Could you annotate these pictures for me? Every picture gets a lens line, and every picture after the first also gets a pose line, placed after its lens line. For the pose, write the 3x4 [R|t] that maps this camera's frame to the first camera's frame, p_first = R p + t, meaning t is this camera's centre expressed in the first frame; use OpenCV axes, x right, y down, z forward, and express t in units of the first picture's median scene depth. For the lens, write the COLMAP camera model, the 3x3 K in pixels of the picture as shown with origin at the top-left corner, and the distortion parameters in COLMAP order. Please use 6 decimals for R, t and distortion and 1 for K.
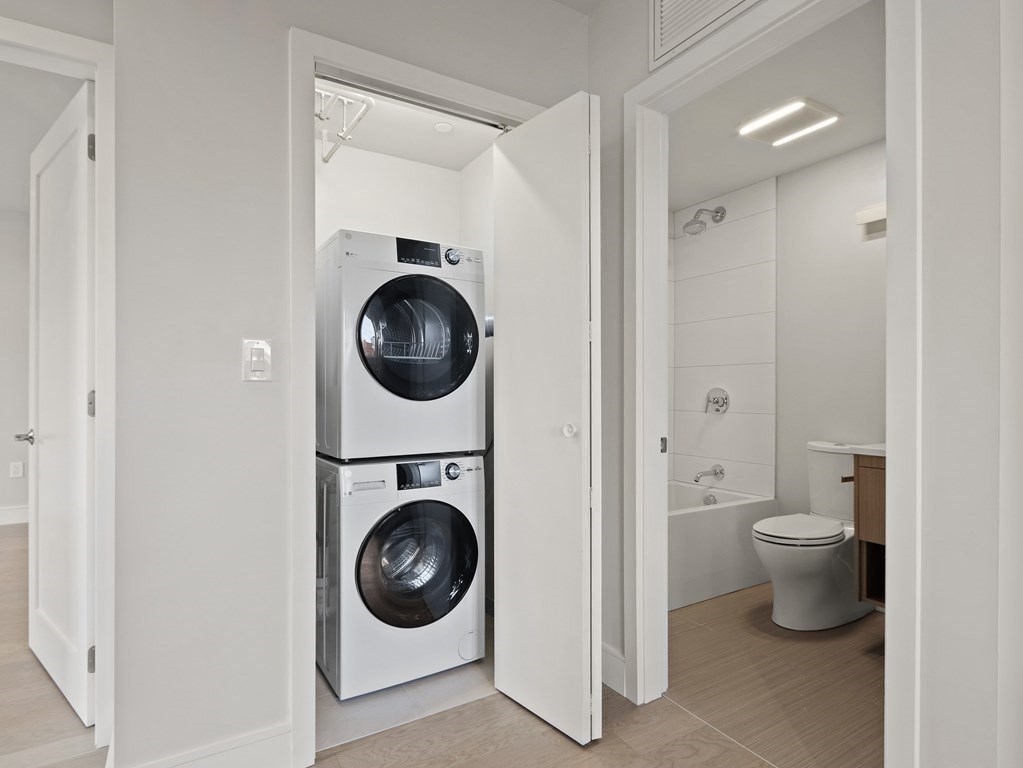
lens RADIAL K [[537.4, 0, 512.3], [0, 537.4, 391.9], [0, 0, 1]] dist [0.017595, -0.007568]
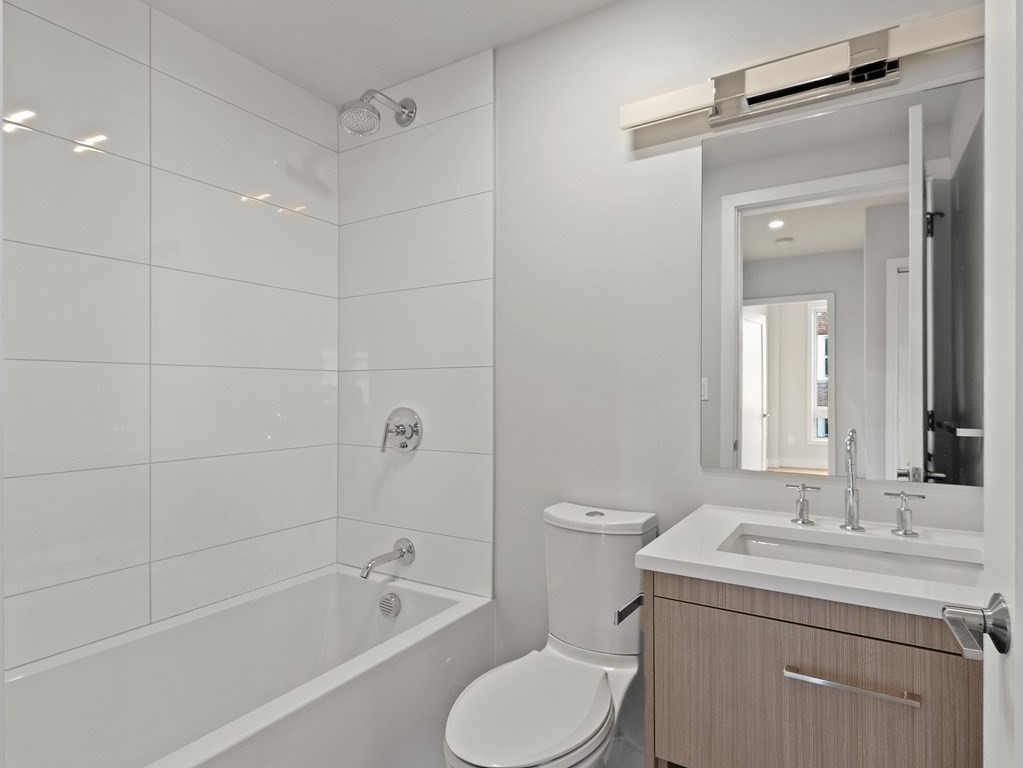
lens RADIAL K [[537.4, 0, 513.8], [0, 537.4, 386.6], [0, 0, 1]] dist [0.017595, -0.007568]
pose [[0.882118, 0.003141, 0.471019, 0.215302], [0.000733, 0.999967, -0.008042, -0.024853], [-0.471028, 0.007439, 0.882087, 0.439602]]
